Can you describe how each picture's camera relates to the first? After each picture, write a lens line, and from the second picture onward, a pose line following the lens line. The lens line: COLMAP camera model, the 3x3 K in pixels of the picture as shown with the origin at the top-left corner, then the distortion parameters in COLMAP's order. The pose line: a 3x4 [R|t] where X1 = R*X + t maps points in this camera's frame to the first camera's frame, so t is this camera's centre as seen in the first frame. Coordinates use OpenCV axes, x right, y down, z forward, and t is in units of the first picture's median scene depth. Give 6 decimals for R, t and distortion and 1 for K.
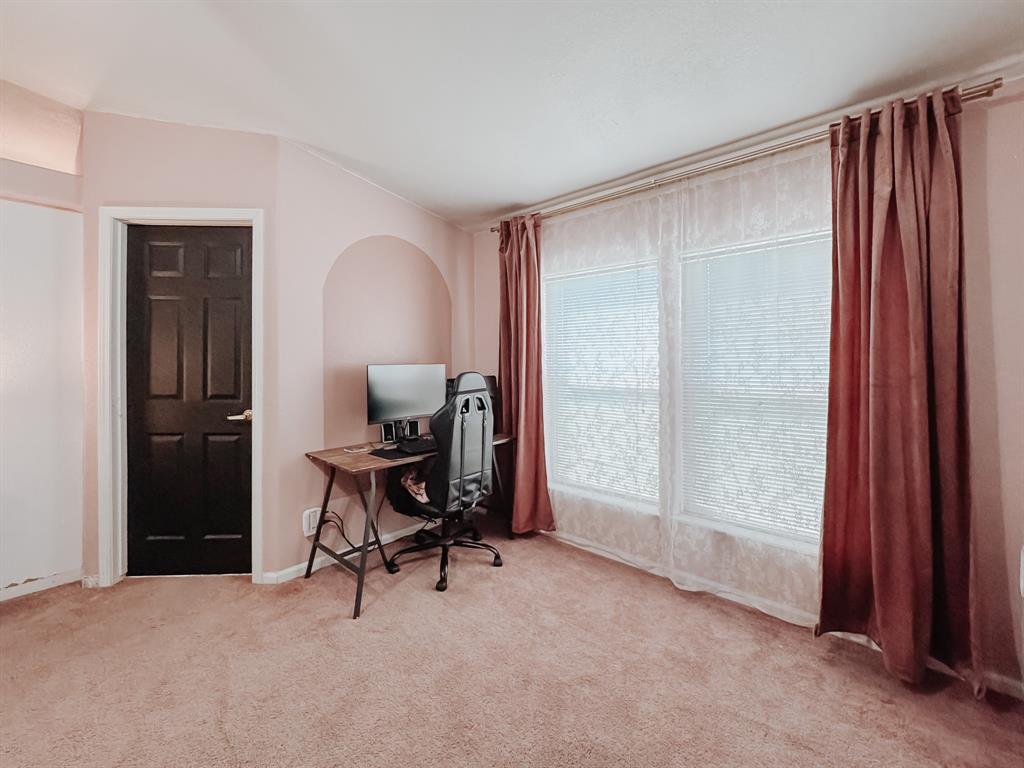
lens RADIAL K [[422.9, 0, 516.6], [0, 422.9, 359.1], [0, 0, 1]] dist [-0.001742, 0.000519]
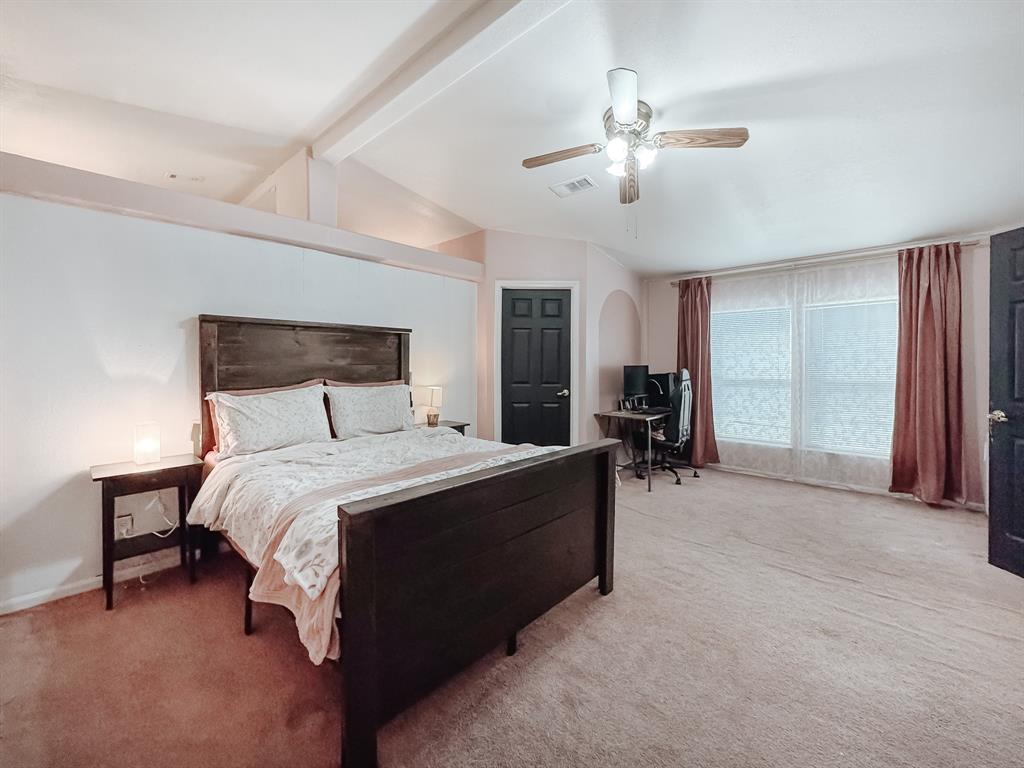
lens RADIAL K [[422.9, 0, 509.7], [0, 422.9, 368.6], [0, 0, 1]] dist [-0.001742, 0.000519]
pose [[0.999832, 0.002475, -0.018168, -0.908463], [-0.002232, 0.999908, 0.013394, 0.004856], [0.018200, -0.013351, 0.999745, -0.900567]]
